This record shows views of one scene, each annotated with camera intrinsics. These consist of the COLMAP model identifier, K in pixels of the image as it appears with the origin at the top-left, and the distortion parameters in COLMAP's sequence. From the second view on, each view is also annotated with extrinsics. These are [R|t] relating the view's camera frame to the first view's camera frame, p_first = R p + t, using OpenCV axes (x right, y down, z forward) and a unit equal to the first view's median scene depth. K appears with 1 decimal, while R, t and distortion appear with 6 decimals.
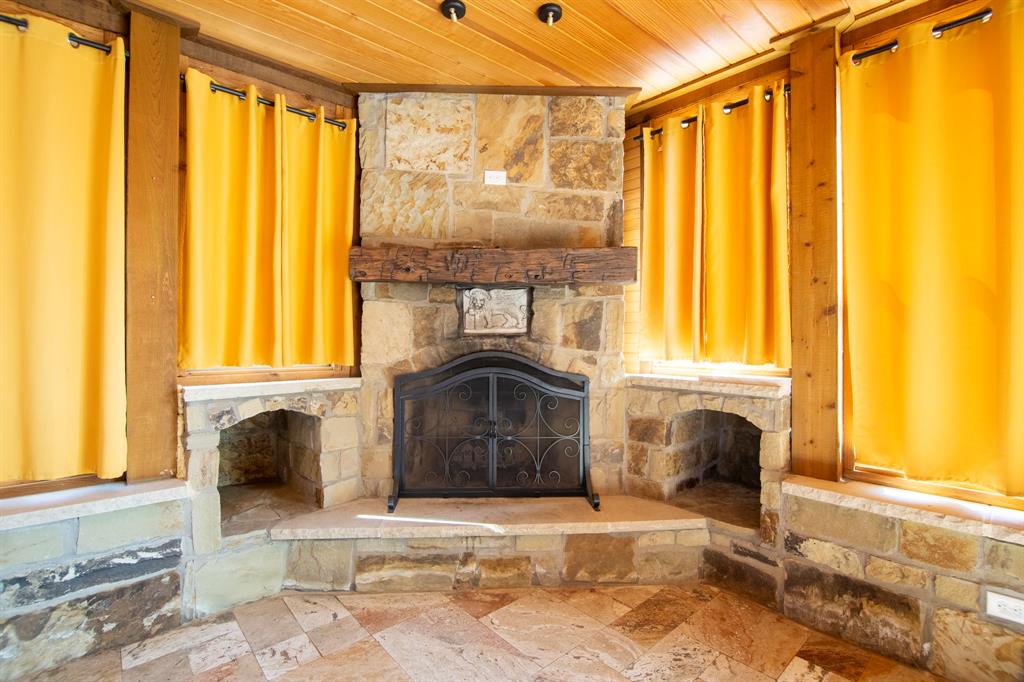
lens RADIAL K [[470.6, 0, 502.6], [0, 470.6, 338.9], [0, 0, 1]] dist [-0.013257, -0.000321]
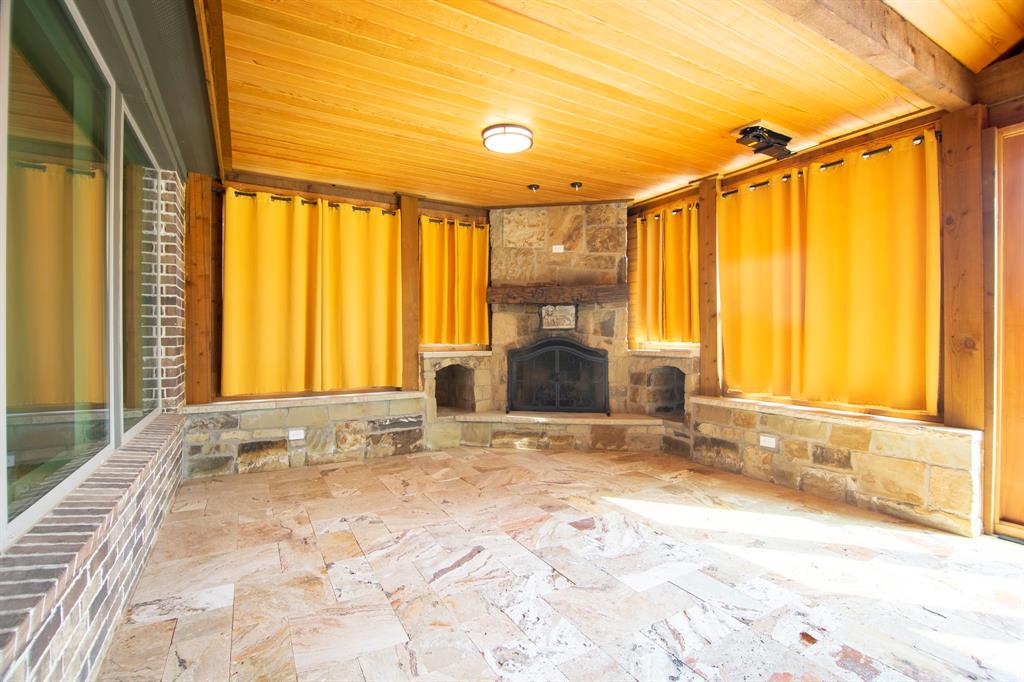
lens RADIAL K [[455.7, 0, 509.0], [0, 455.7, 337.7], [0, 0, 1]] dist [-0.011243, -0.000908]
pose [[0.980765, -0.006003, -0.195098, 0.162317], [0.005901, 0.999982, -0.001107, 0.029750], [0.195101, -0.000066, 0.980783, -0.958779]]
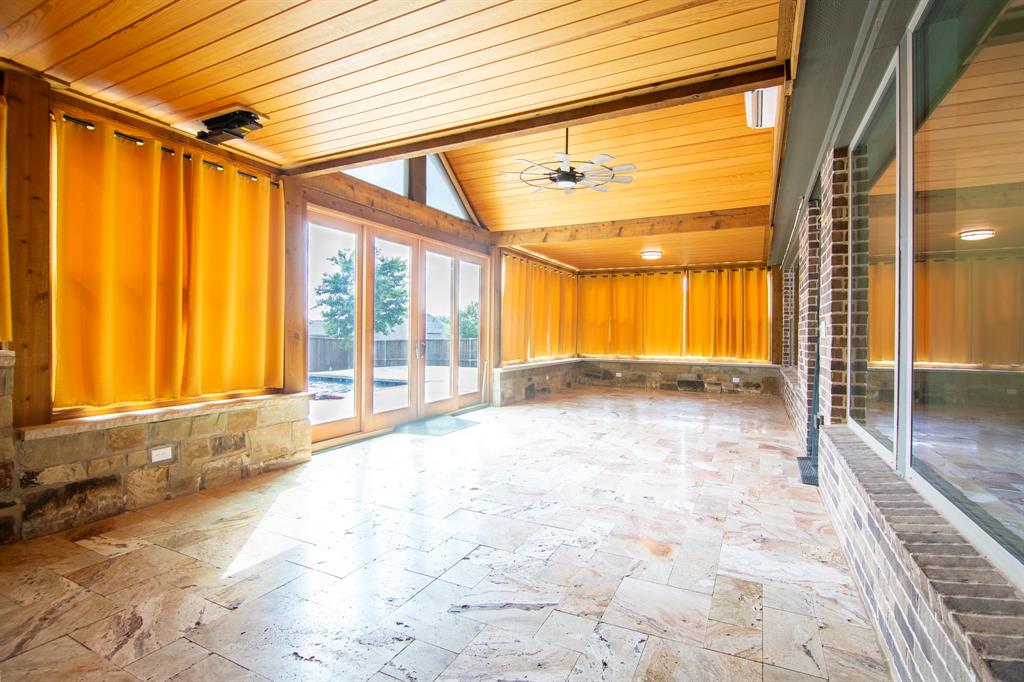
lens RADIAL K [[484.9, 0, 522.5], [0, 484.9, 336.4], [0, 0, 1]] dist [-0.002327, -0.000651]
pose [[-0.390741, -0.014192, 0.920391, -0.896803], [-0.009666, 0.999889, 0.011314, 0.020327], [-0.920450, -0.004476, -0.390835, 0.235300]]
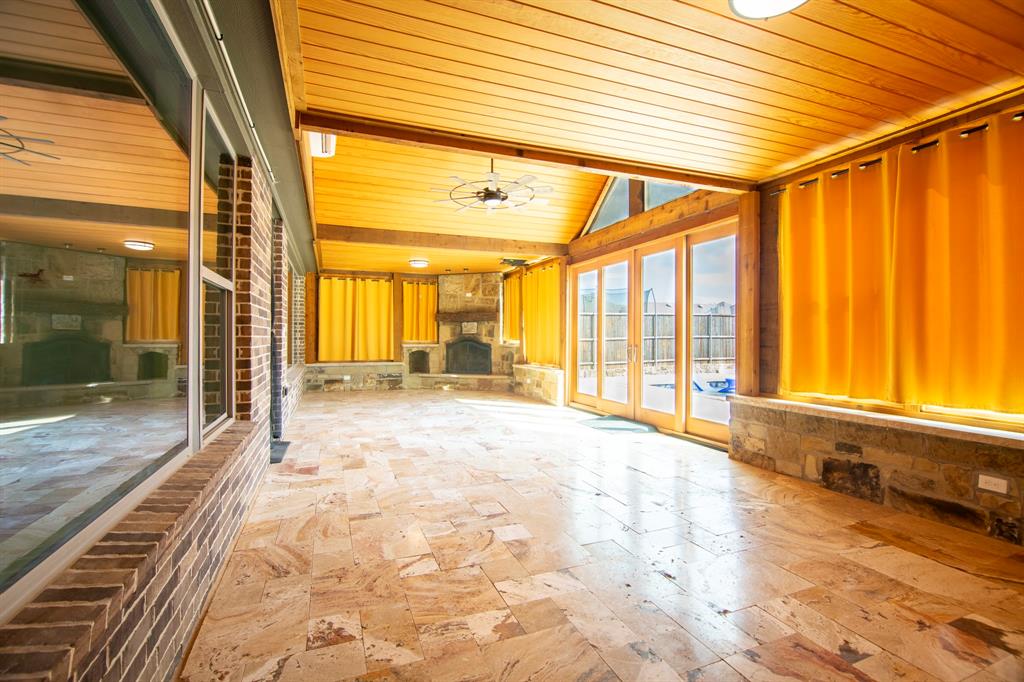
lens RADIAL K [[455.7, 0, 509.0], [0, 455.7, 337.7], [0, 0, 1]] dist [-0.011243, -0.000908]
pose [[0.943414, -0.003448, -0.331600, 1.709432], [0.002360, 0.999990, -0.003685, 0.043496], [0.331610, 0.002694, 0.943413, -2.742173]]
